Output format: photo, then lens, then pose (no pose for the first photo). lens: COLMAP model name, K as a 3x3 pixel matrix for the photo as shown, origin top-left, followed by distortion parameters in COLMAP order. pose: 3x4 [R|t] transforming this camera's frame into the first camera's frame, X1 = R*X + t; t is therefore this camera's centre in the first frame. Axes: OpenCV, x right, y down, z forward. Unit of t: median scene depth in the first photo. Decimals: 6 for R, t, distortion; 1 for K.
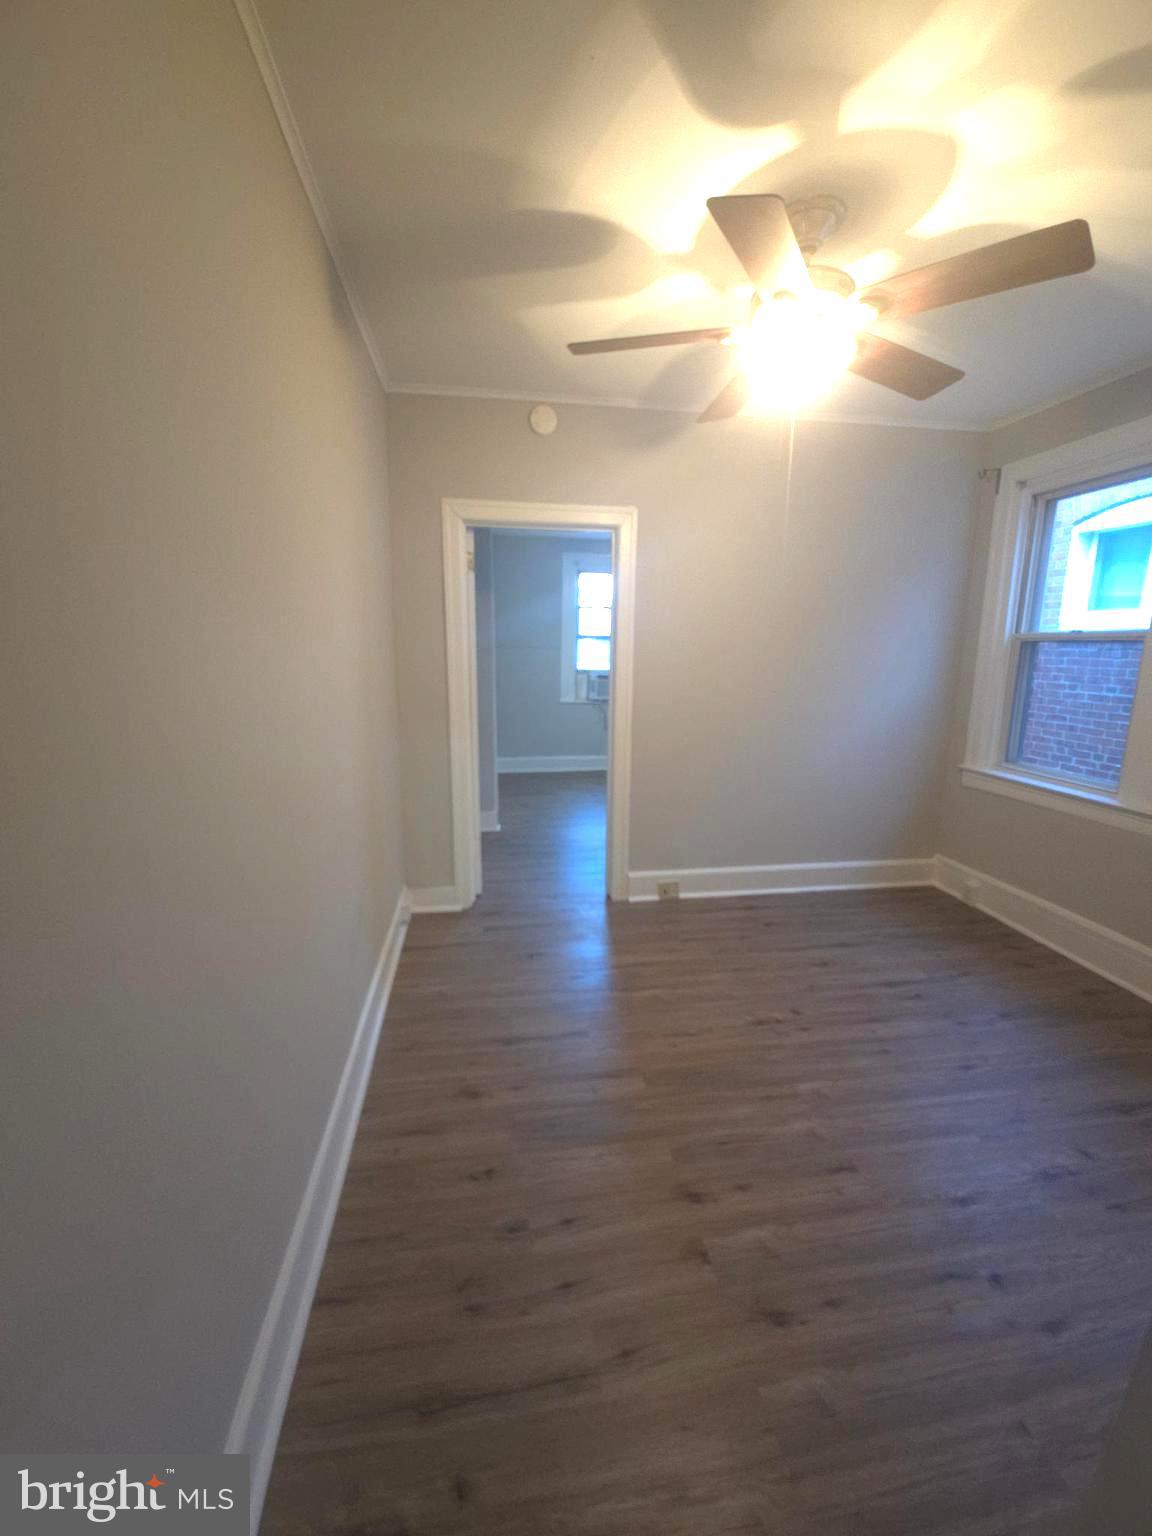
lens RADIAL K [[618.3, 0, 575.3], [0, 618.3, 765.7], [0, 0, 1]] dist [0.003016, -0.001983]
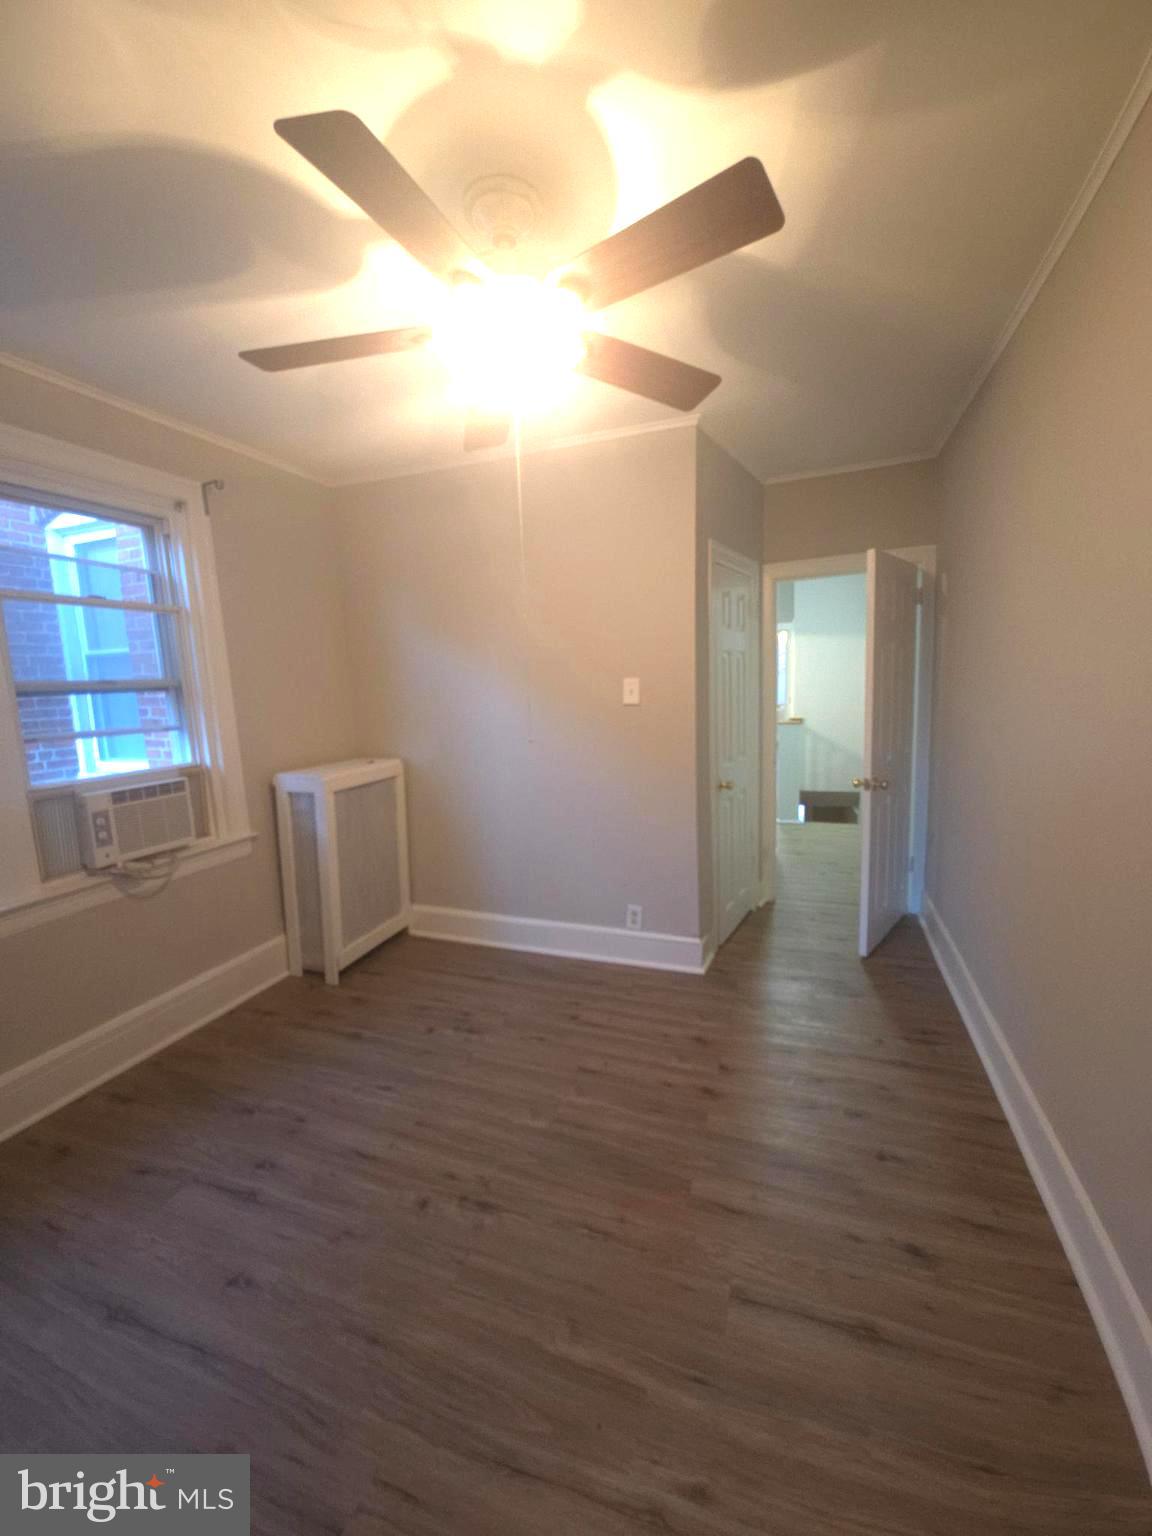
lens RADIAL K [[618.3, 0, 569.3], [0, 618.3, 765.0], [0, 0, 1]] dist [0.003016, -0.001983]
pose [[-0.869972, -0.039465, 0.491519, -0.129920], [0.126963, 0.945257, 0.300616, -0.298624], [-0.476476, 0.323932, -0.817336, 1.485414]]
